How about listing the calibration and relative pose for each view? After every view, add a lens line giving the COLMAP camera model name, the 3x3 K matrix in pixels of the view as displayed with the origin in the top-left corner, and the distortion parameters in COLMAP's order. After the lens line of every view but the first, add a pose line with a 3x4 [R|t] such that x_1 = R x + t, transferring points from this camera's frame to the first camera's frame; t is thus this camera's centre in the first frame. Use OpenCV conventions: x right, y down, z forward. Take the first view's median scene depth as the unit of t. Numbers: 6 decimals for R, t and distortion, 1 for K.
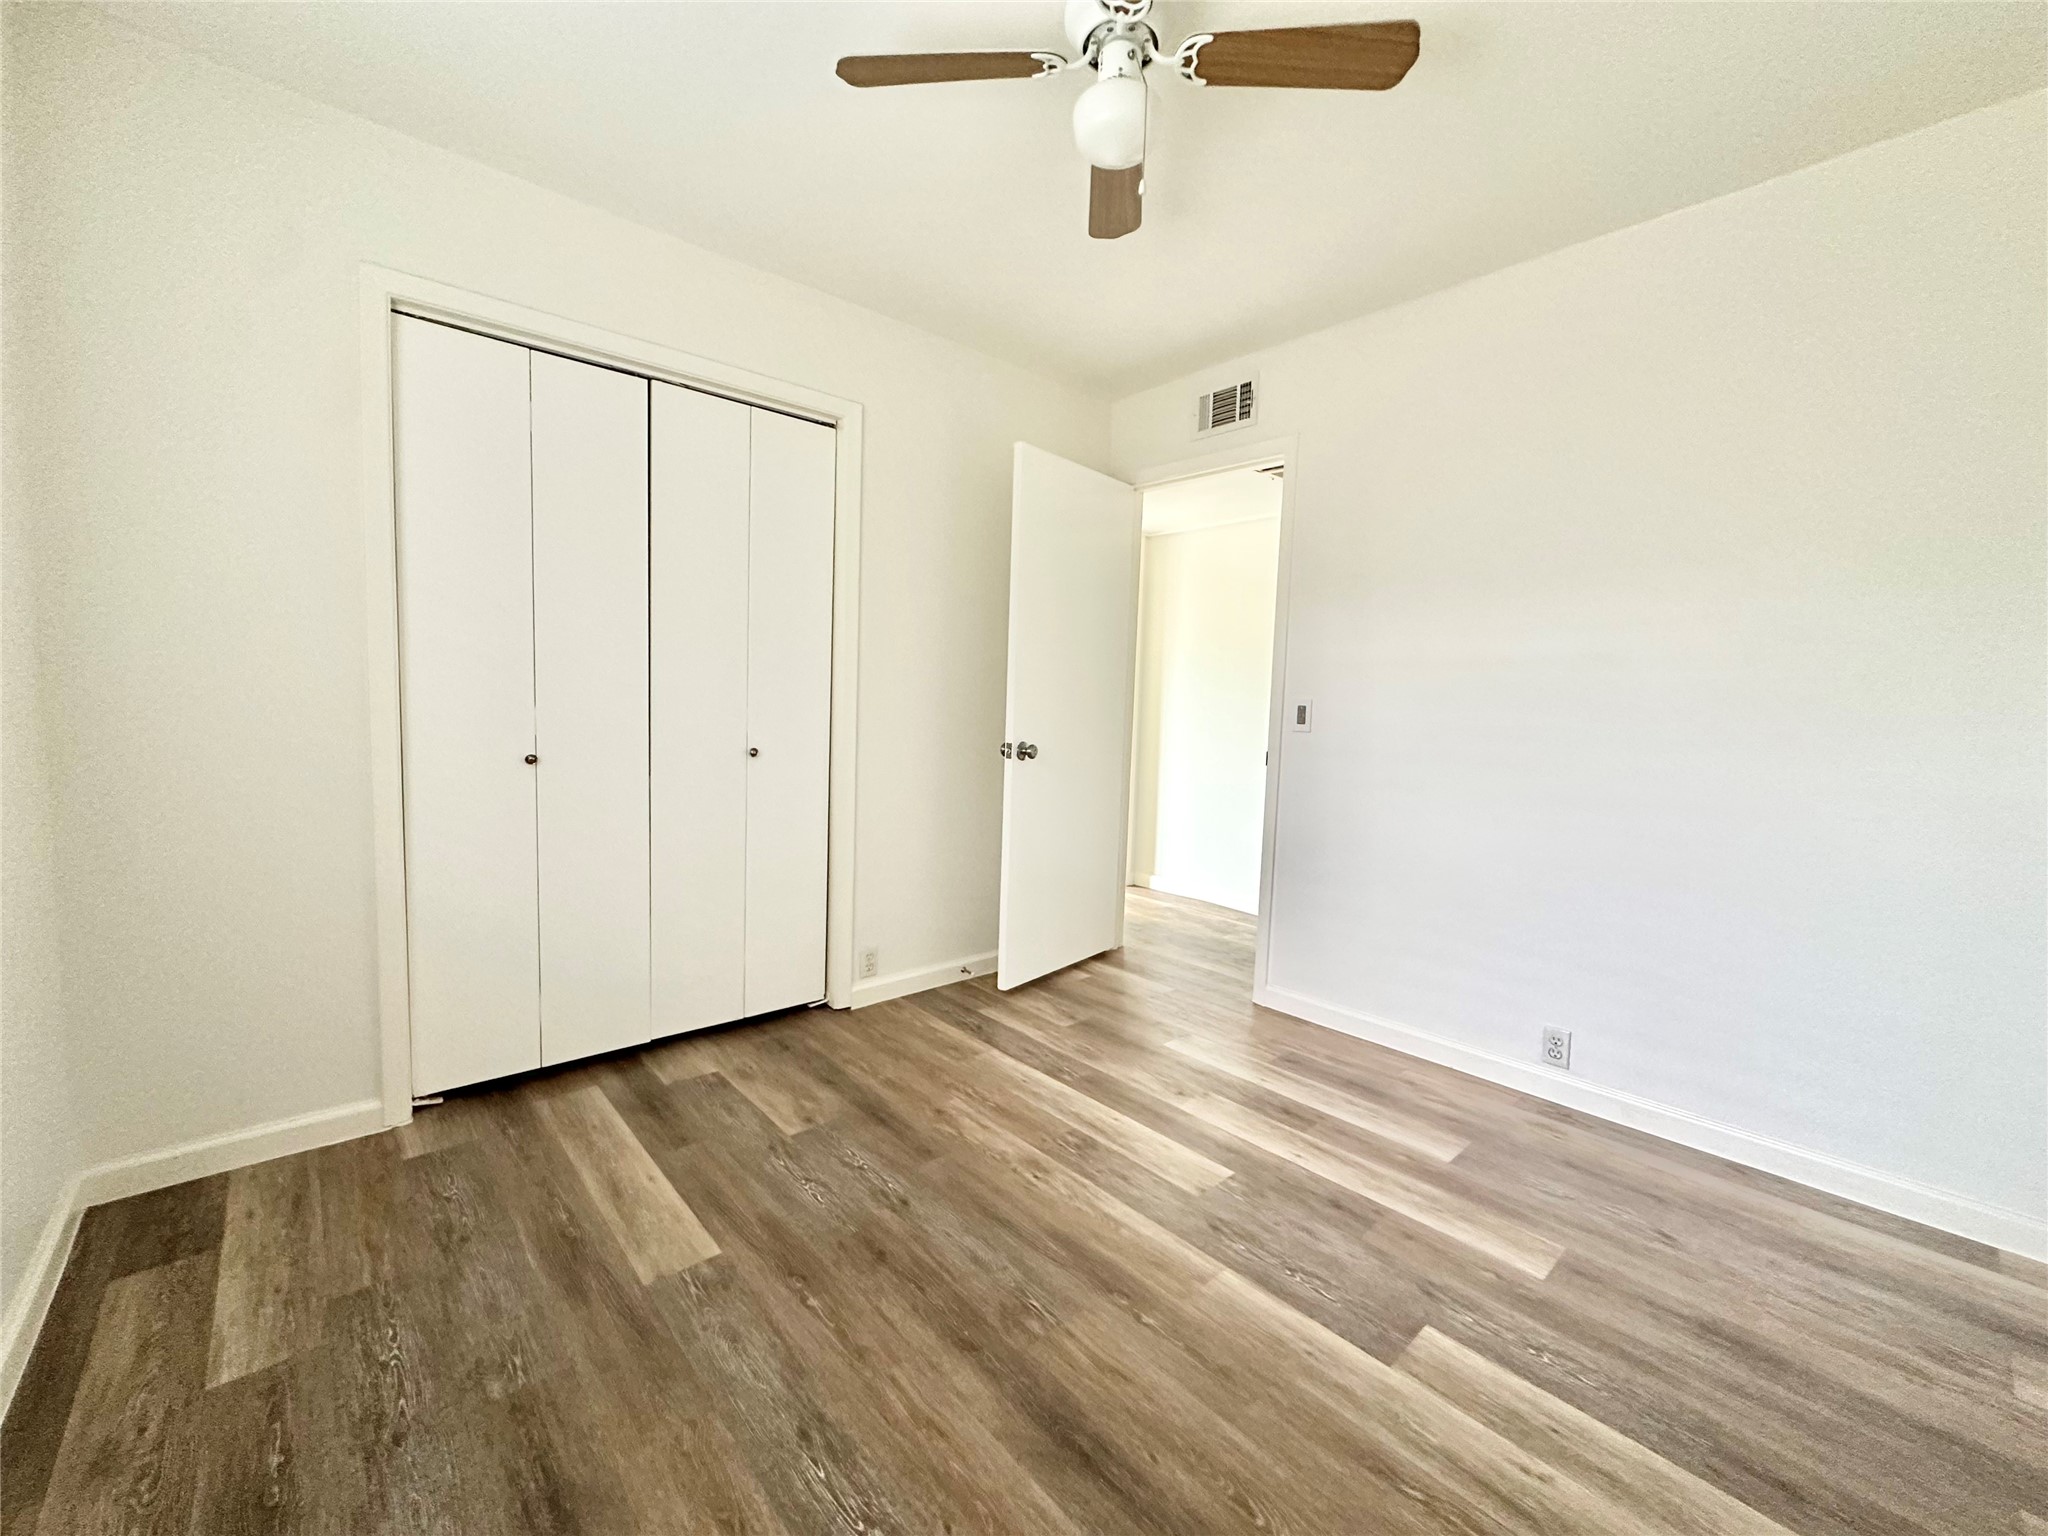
lens RADIAL K [[815.8, 0, 1021.6], [0, 815.8, 762.8], [0, 0, 1]] dist [-0.005388, -0.000060]
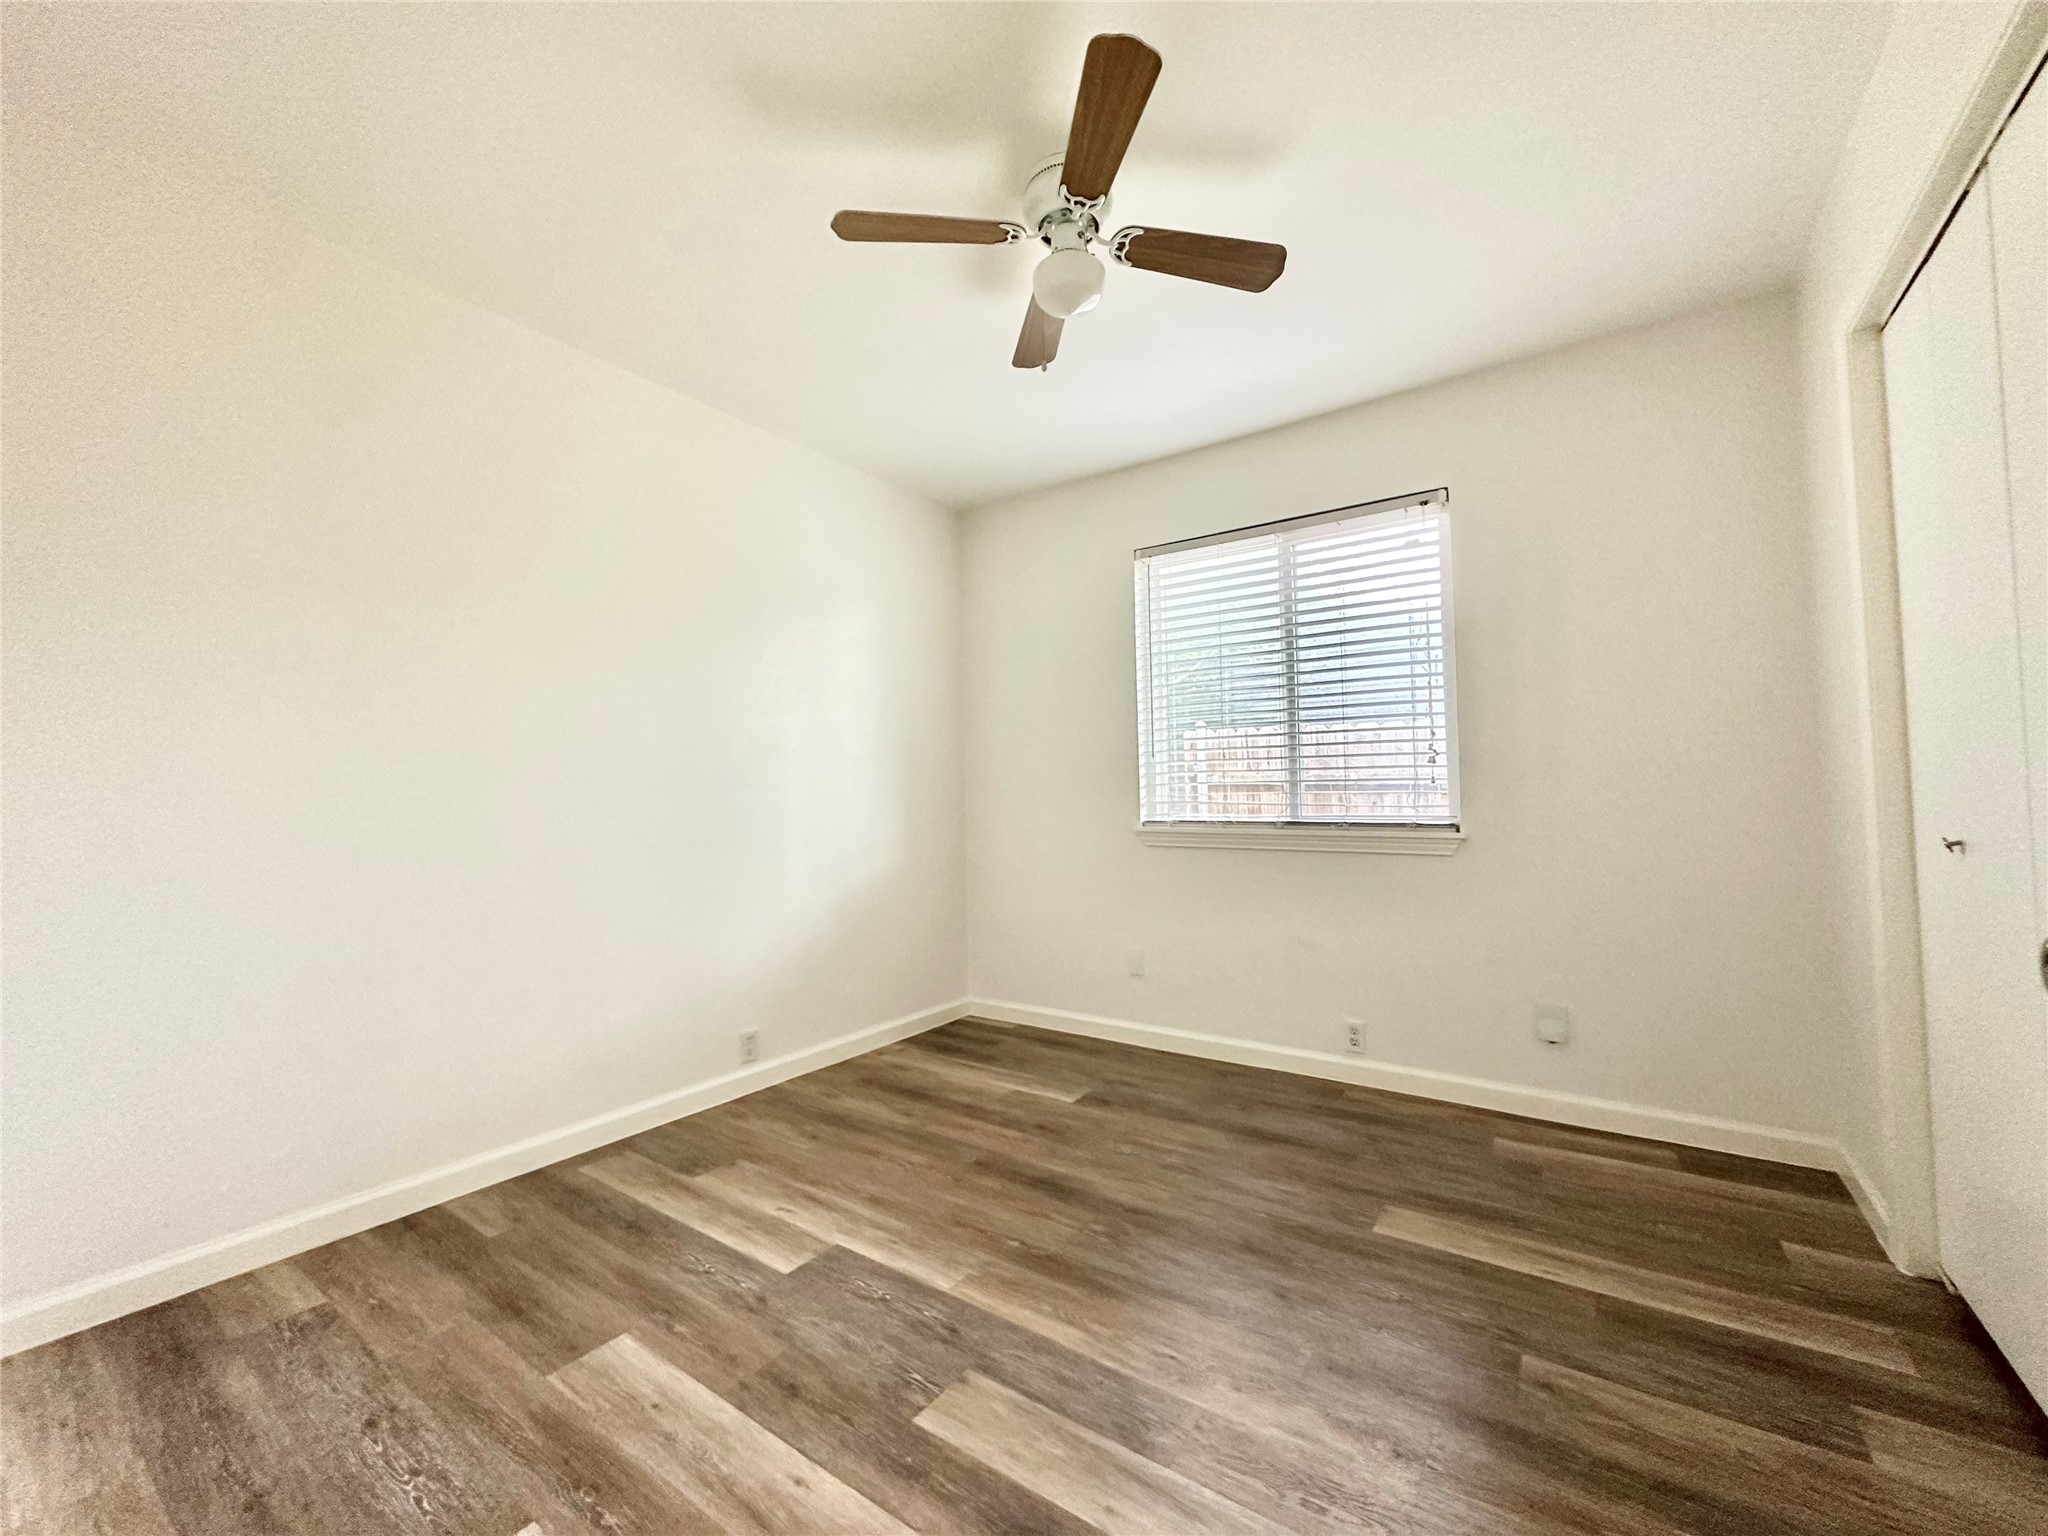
lens RADIAL K [[815.8, 0, 1021.6], [0, 815.8, 762.8], [0, 0, 1]] dist [-0.005388, -0.000060]
pose [[-0.972875, -0.022516, -0.230232, 0.411768], [-0.030309, 0.999079, 0.030366, -0.093839], [0.229336, 0.036520, -0.972662, 2.003130]]
